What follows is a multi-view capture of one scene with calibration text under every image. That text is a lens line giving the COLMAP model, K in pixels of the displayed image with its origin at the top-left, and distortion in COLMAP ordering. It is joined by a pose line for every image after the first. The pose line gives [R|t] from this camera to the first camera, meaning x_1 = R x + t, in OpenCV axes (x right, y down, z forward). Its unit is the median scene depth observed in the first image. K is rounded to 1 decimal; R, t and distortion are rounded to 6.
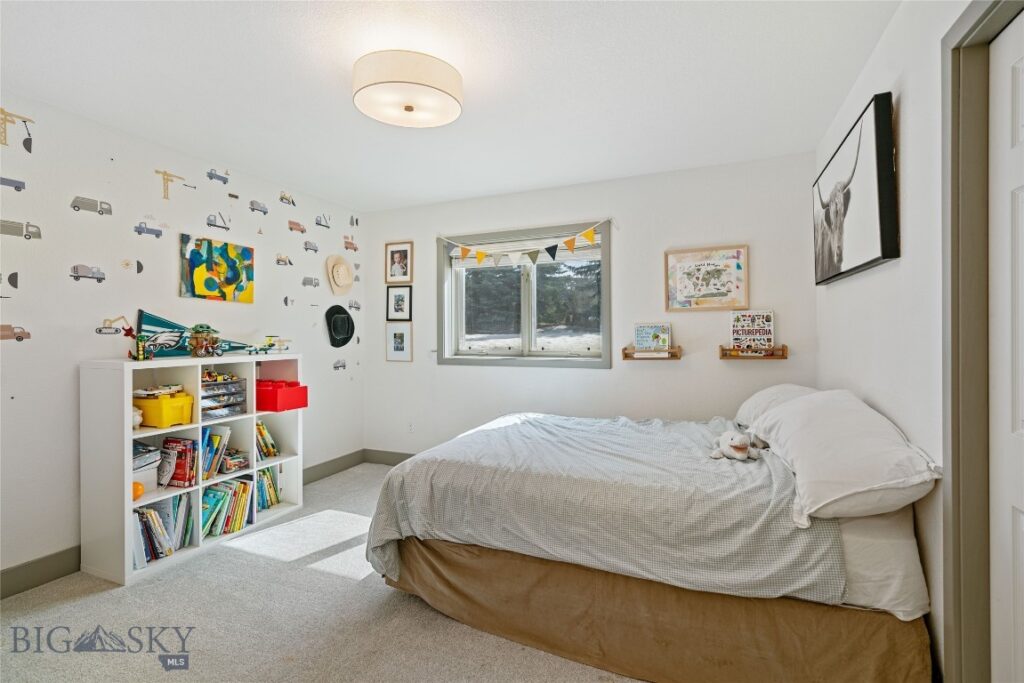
lens RADIAL K [[468.7, 0, 516.5], [0, 468.7, 334.6], [0, 0, 1]] dist [0.003852, -0.000122]
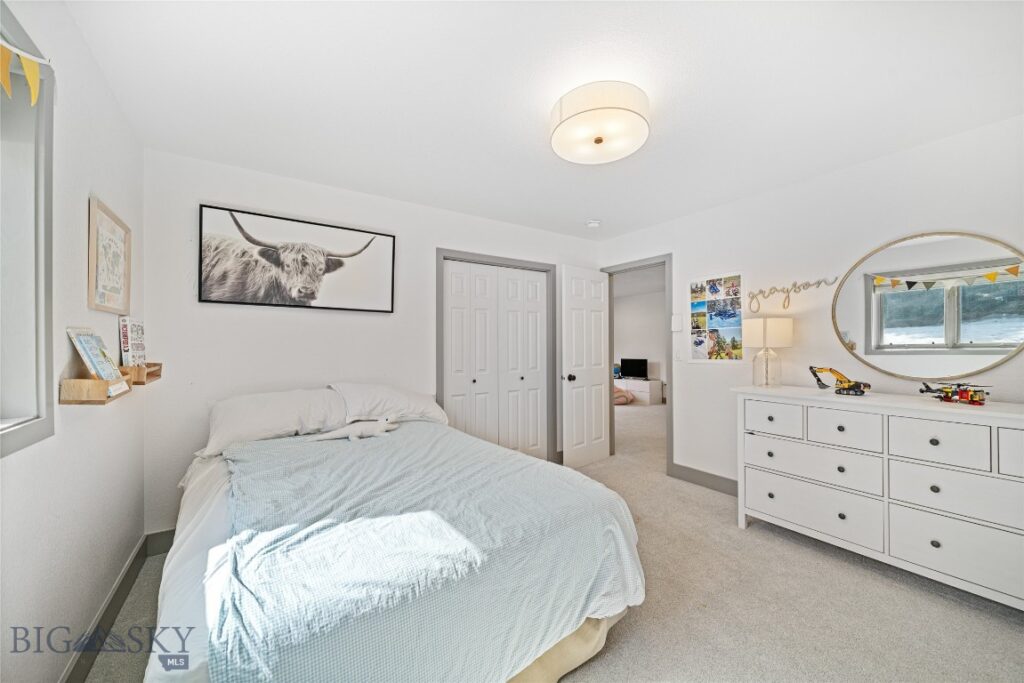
lens RADIAL K [[390.7, 0, 514.6], [0, 390.7, 343.4], [0, 0, 1]] dist [0.000503, 0.000085]
pose [[-0.837478, 0.012888, 0.546320, -0.347015], [0.009626, 0.999915, -0.008833, 0.000587], [-0.546387, -0.002138, -0.837530, 1.139758]]
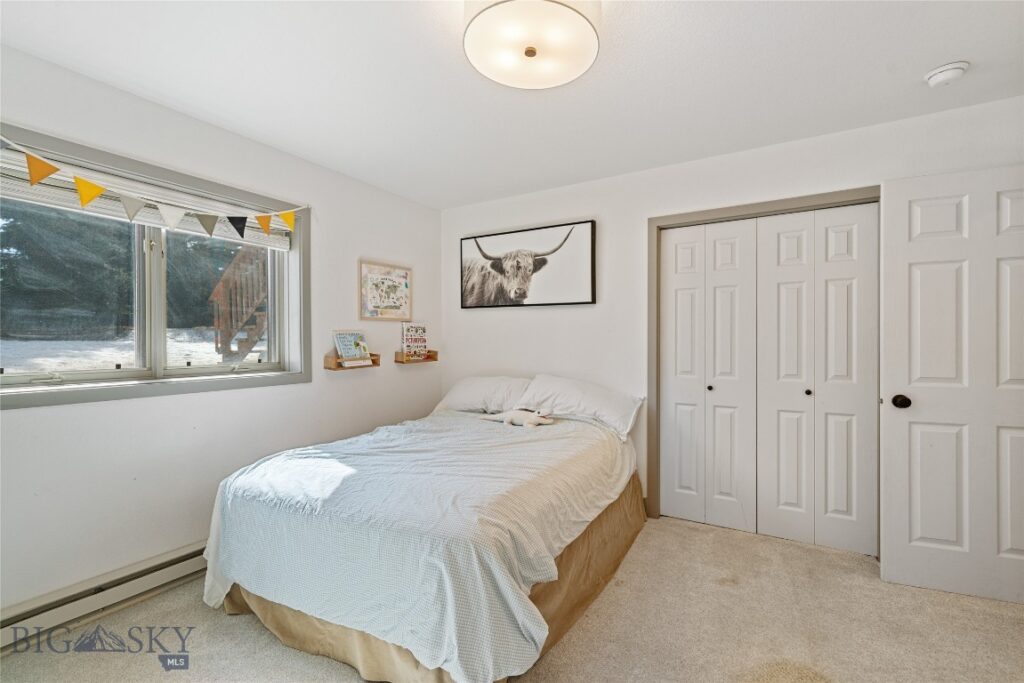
lens RADIAL K [[450.8, 0, 514.2], [0, 450.8, 344.2], [0, 0, 1]] dist [0.005210, -0.000199]
pose [[0.138852, -0.001016, 0.990313, -0.609107], [0.004269, 0.999991, 0.000428, 0.005045], [-0.990304, 0.004168, 0.138855, 0.552878]]
